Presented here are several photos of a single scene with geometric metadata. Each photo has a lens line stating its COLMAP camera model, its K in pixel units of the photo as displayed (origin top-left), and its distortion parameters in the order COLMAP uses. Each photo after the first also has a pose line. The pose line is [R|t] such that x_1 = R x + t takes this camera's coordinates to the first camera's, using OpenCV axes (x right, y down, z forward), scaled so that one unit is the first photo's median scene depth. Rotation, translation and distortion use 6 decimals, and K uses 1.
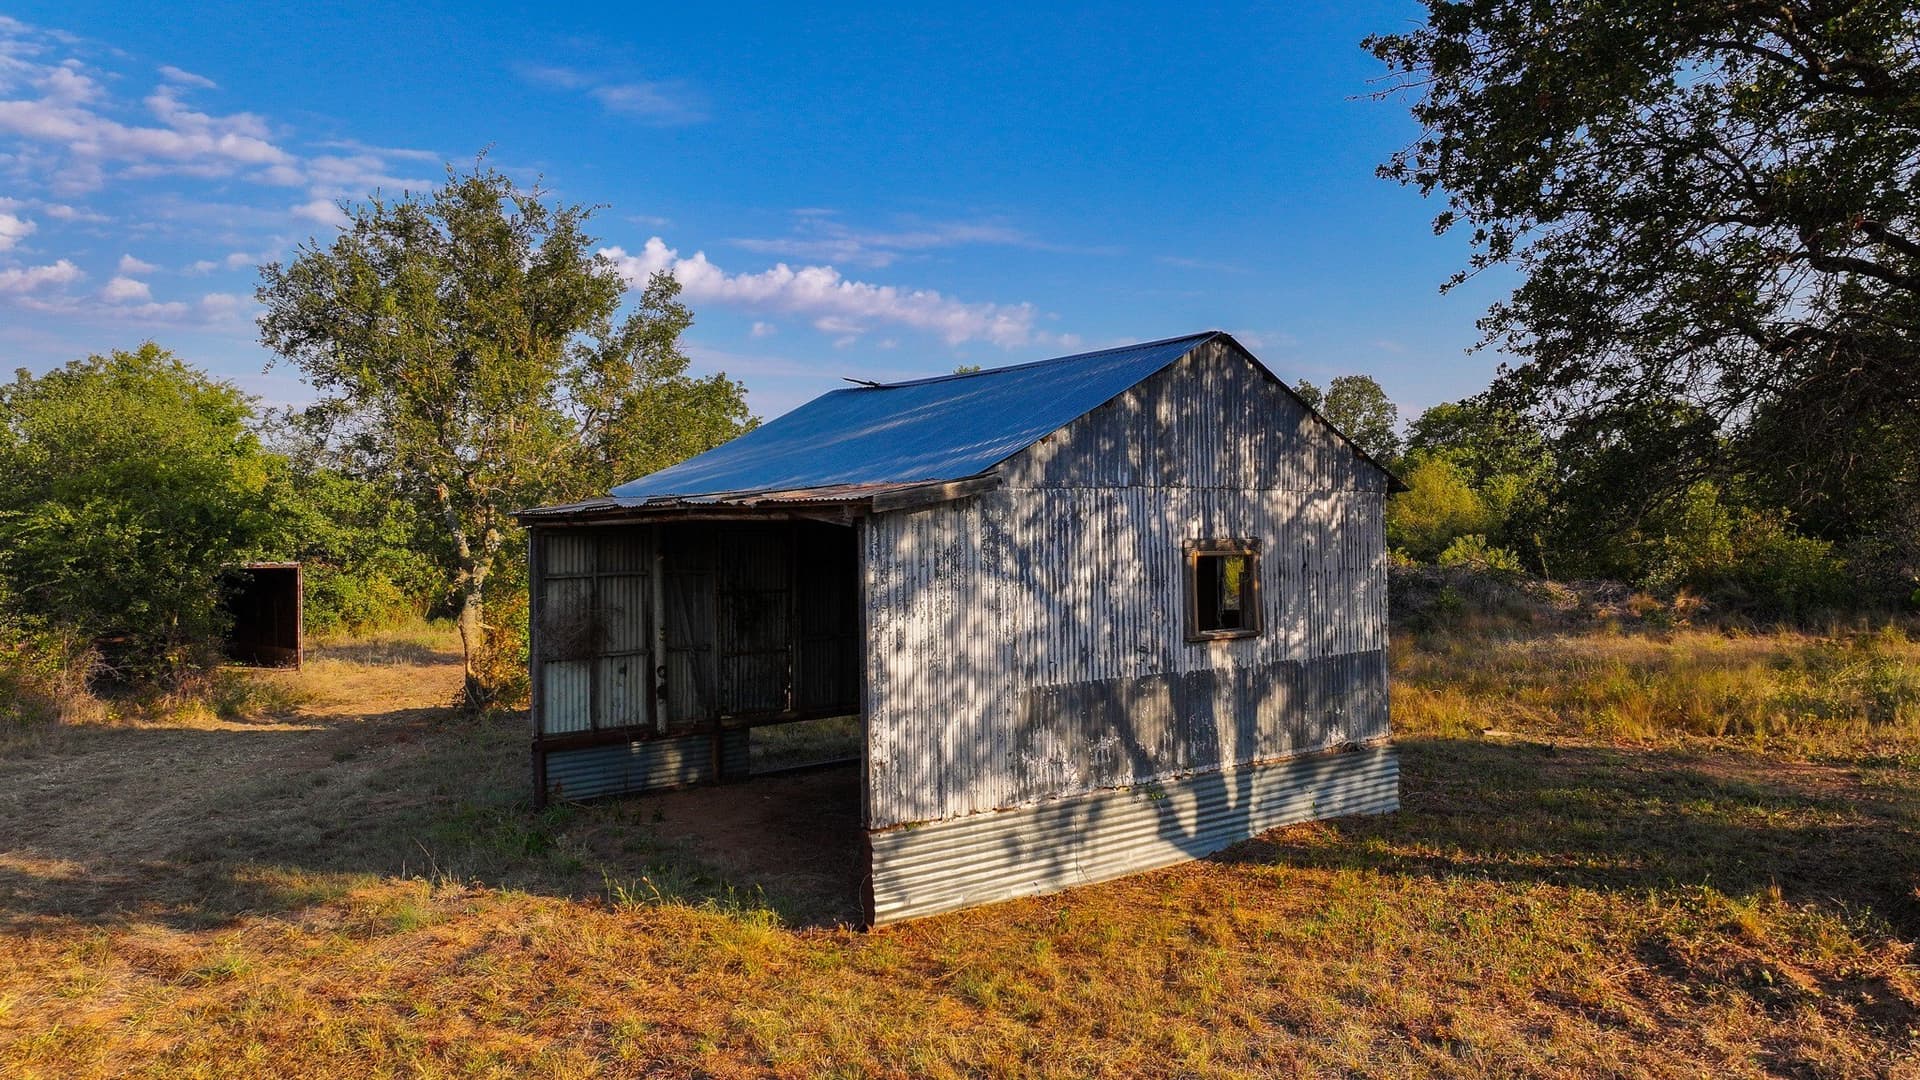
lens RADIAL K [[1349.4, 0, 953.8], [0, 1349.4, 544.9], [0, 0, 1]] dist [-0.026377, 0.000584]
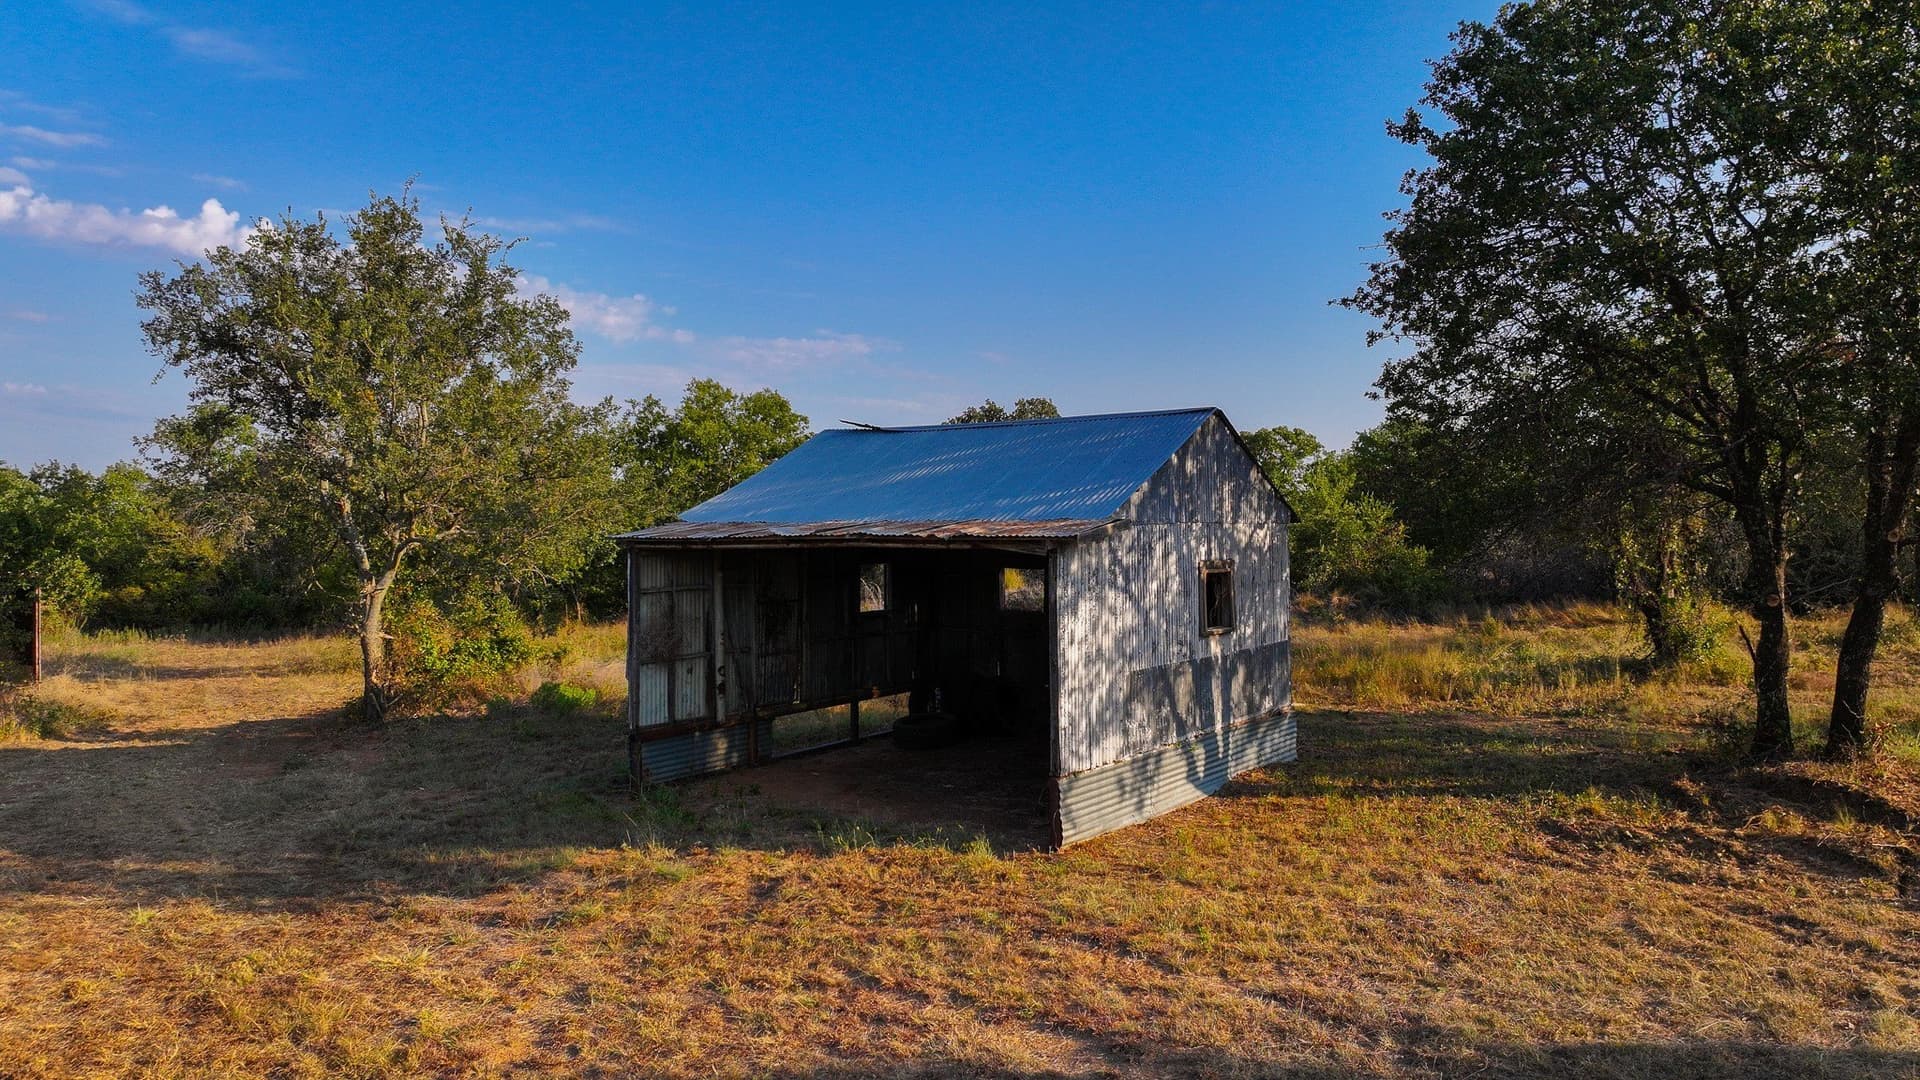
lens RADIAL K [[1349.4, 0, 964.8], [0, 1349.4, 522.2], [0, 0, 1]] dist [-0.026377, 0.000584]
pose [[0.955757, 0.006202, 0.294091, -0.445463], [-0.000879, 0.999833, -0.018226, -0.016804], [-0.294155, 0.017161, 0.955604, -0.225131]]
